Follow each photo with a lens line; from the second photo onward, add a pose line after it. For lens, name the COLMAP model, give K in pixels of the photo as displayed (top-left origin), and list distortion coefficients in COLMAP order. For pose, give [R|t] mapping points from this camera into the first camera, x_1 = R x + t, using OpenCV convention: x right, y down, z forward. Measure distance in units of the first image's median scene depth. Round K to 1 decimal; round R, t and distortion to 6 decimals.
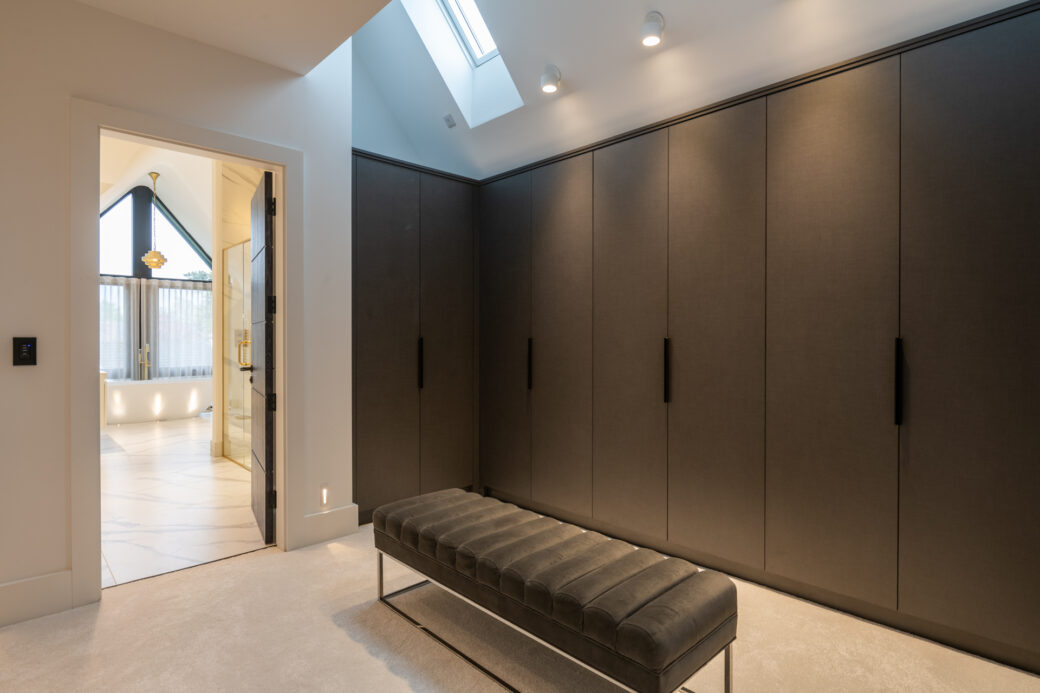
lens RADIAL K [[547.8, 0, 521.2], [0, 547.8, 345.3], [0, 0, 1]] dist [-0.000490, 0.000511]
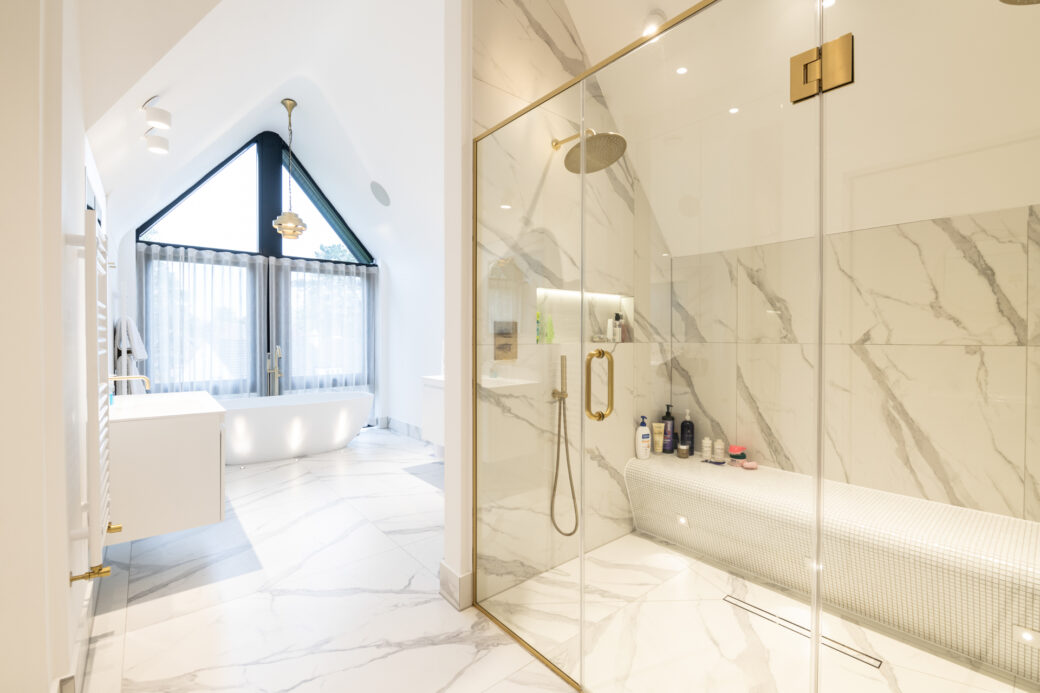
lens RADIAL K [[442.8, 0, 519.1], [0, 442.8, 342.1], [0, 0, 1]] dist [-0.002960, -0.000092]
pose [[0.998100, -0.001500, -0.061593, -0.325845], [0.001644, 0.999996, 0.002289, -0.008442], [0.061589, -0.002386, 0.998099, 0.432224]]
